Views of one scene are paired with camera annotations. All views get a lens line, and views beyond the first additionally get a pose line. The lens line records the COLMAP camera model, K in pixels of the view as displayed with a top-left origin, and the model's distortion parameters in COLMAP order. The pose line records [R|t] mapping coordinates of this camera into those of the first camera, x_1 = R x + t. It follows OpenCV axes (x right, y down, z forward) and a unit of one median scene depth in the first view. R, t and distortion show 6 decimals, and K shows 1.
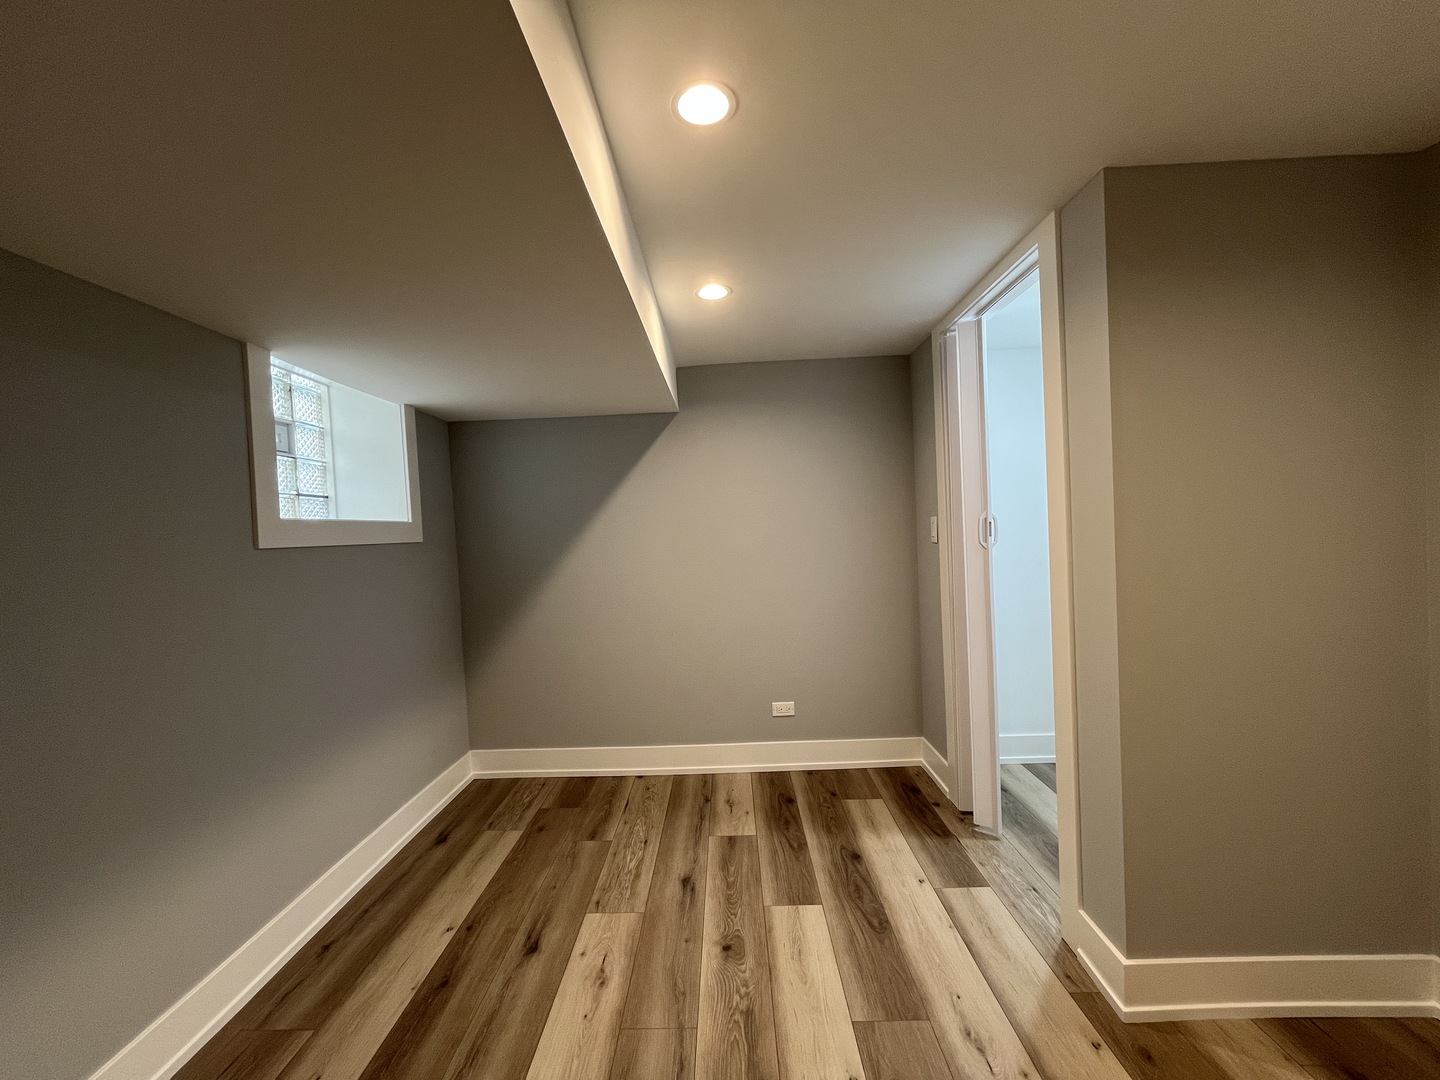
lens RADIAL K [[584.2, 0, 716.6], [0, 584.2, 544.7], [0, 0, 1]] dist [0.000563, -0.000665]
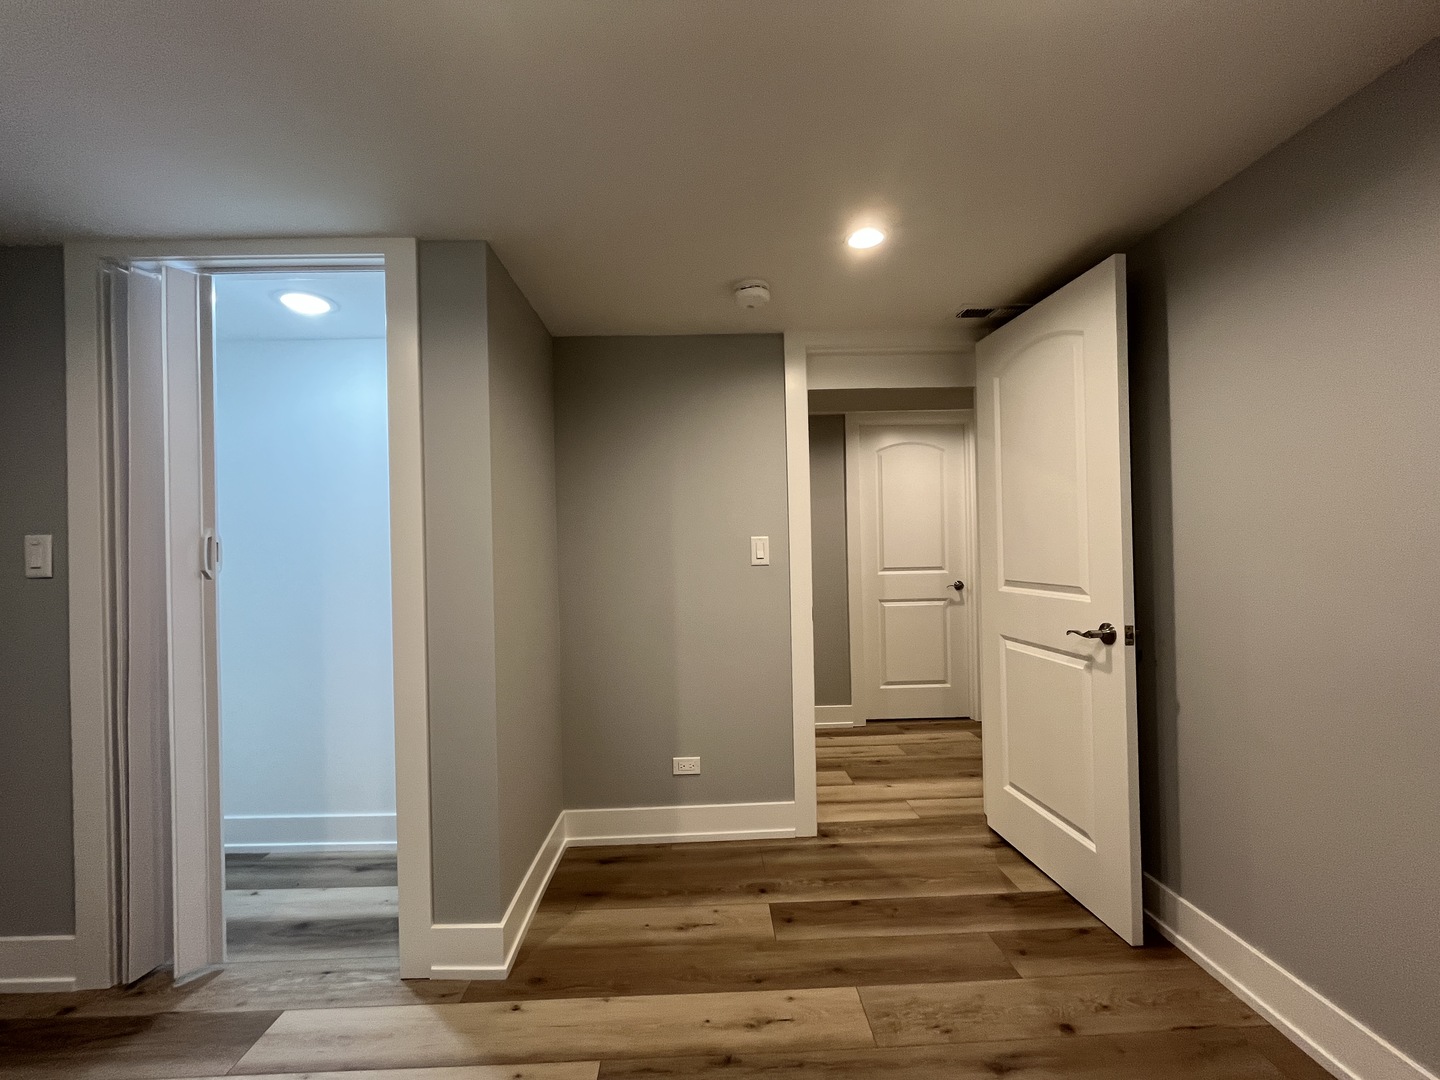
lens RADIAL K [[584.2, 0, 716.6], [0, 584.2, 544.7], [0, 0, 1]] dist [0.000563, -0.000665]
pose [[-0.055336, 0.060478, 0.996634, -0.371611], [0.046453, 0.997239, -0.057936, 0.043542], [-0.997387, 0.043090, -0.057993, 0.453137]]
